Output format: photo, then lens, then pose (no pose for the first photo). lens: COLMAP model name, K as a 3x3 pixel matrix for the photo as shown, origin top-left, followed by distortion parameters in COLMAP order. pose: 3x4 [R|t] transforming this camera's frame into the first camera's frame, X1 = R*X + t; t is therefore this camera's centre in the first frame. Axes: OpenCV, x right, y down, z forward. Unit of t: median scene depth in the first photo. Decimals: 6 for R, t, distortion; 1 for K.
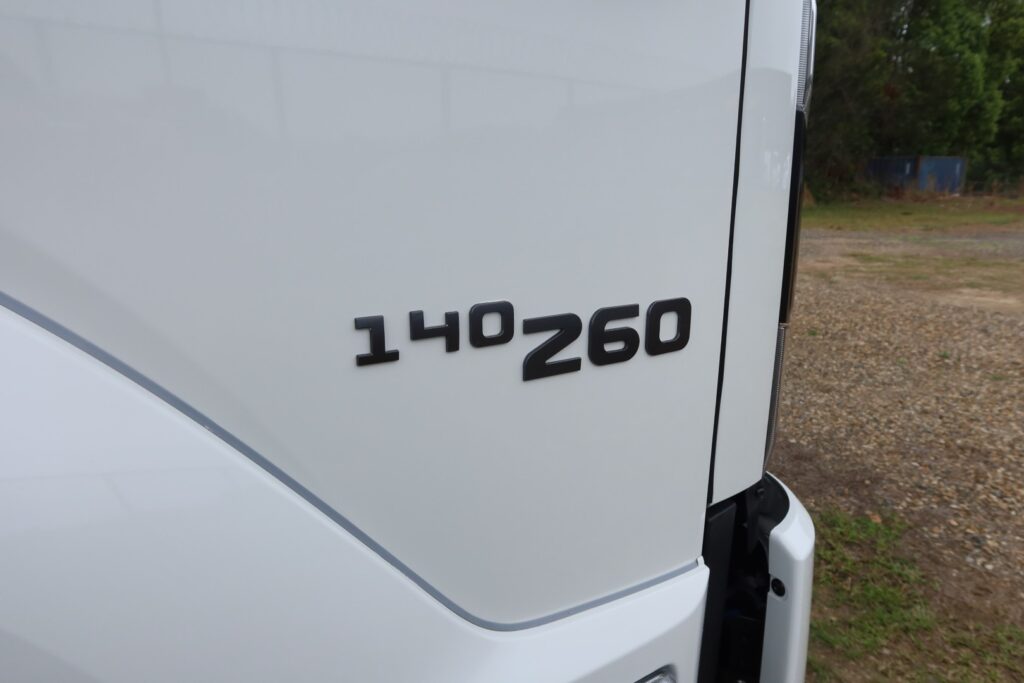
lens RADIAL K [[733.3, 0, 512.0], [0, 733.3, 341.5], [0, 0, 1]] dist [-0.022371, -0.000221]
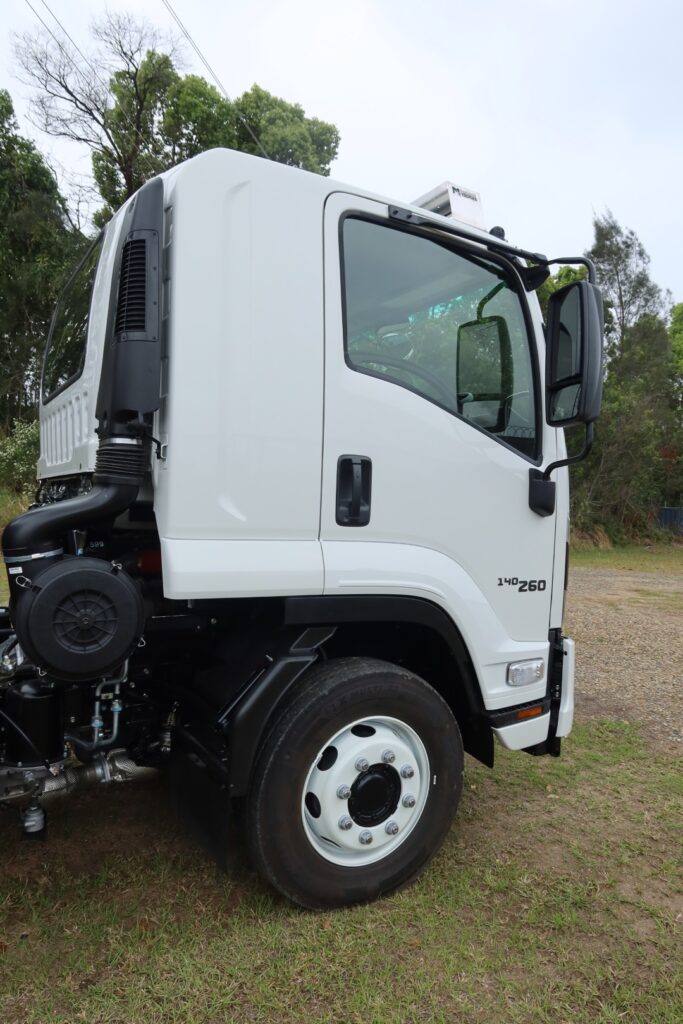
lens RADIAL K [[733.3, 0, 341.5], [0, 733.3, 512.0], [0, 0, 1]] dist [-0.022371, -0.000221]
pose [[0.998623, 0.046019, 0.025169, -0.245279], [-0.039636, 0.976354, -0.212515, 0.114007], [-0.034354, 0.211225, 0.976834, -0.744838]]
